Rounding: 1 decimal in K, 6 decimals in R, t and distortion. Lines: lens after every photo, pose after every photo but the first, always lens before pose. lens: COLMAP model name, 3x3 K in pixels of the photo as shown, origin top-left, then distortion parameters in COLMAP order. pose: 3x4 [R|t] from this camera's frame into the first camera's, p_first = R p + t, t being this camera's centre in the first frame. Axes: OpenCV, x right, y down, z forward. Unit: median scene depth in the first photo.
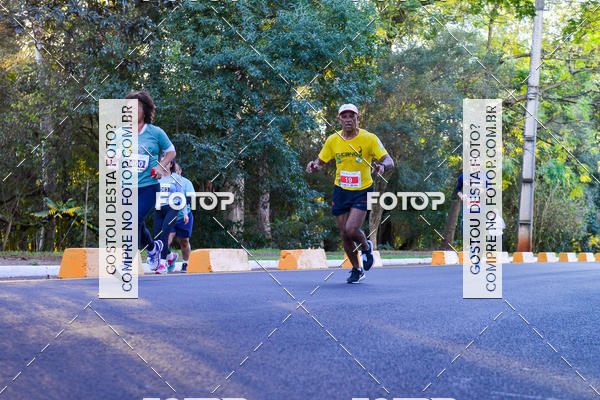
lens RADIAL K [[2260.4, 0, 345.8], [0, 2260.4, 197.8], [0, 0, 1]] dist [0.620357, 0.000000]
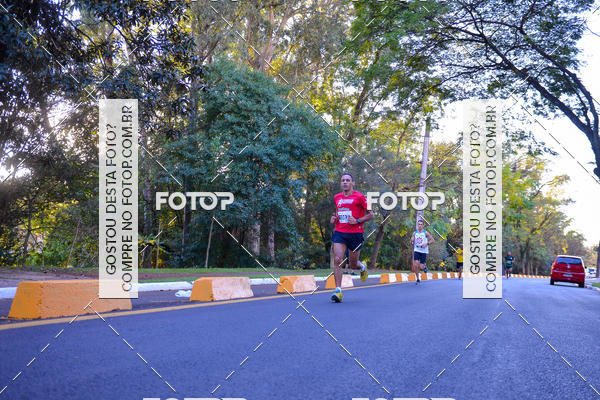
lens RADIAL K [[2260.4, 0, 302.9], [0, 2260.4, 199.1], [0, 0, 1]] dist [0.620357, 0.000000]
pose [[0.999518, 0.024239, -0.019396, 0.018789], [-0.024511, 0.999603, -0.013901, -0.004807], [0.019052, 0.014369, 0.999715, -0.649313]]
